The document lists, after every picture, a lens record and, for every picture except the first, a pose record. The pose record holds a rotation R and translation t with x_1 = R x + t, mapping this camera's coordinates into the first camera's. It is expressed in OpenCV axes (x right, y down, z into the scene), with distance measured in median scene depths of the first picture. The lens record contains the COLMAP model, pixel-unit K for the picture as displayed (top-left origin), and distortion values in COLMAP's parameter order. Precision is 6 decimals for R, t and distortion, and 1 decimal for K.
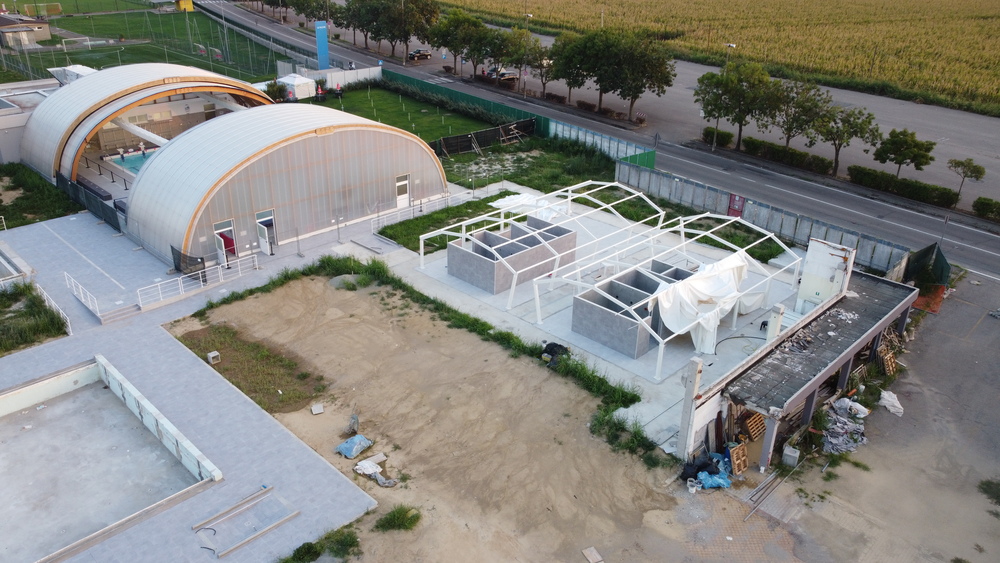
lens RADIAL K [[757.9, 0, 493.9], [0, 757.9, 279.2], [0, 0, 1]] dist [0.011387, -0.015978]
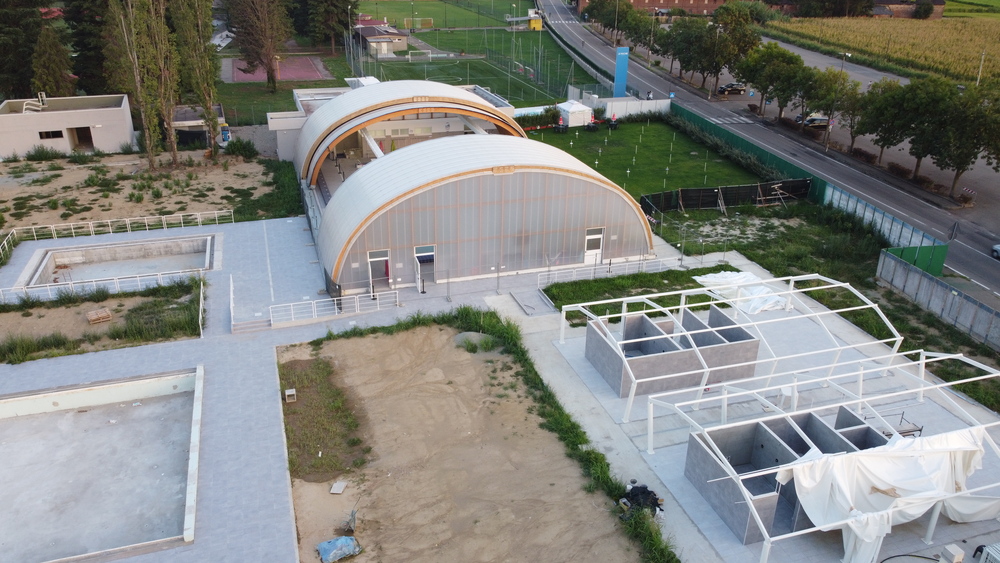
lens RADIAL K [[757.9, 0, 493.4], [0, 757.9, 274.9], [0, 0, 1]] dist [0.011387, -0.015978]
pose [[0.886697, 0.181420, -0.425271, 0.183062], [-0.194453, 0.980826, 0.012982, -0.083776], [0.419472, 0.071184, 0.904973, 0.183212]]
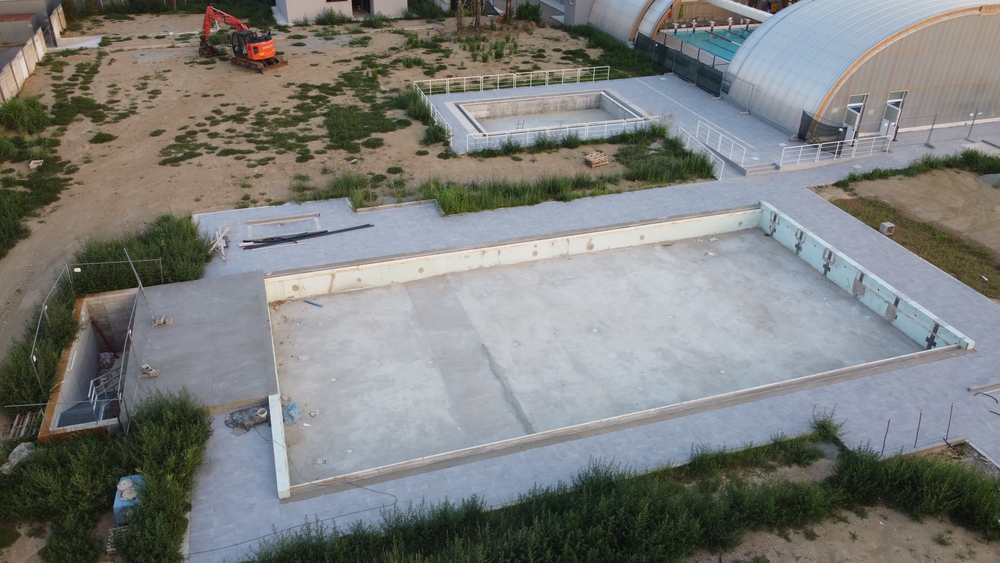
lens RADIAL K [[757.9, 0, 493.0], [0, 757.9, 277.4], [0, 0, 1]] dist [0.011387, -0.015978]
pose [[0.889534, 0.229020, -0.395321, -0.325847], [-0.194805, 0.972814, 0.125235, 0.108857], [0.413255, -0.034390, 0.909966, -0.040337]]
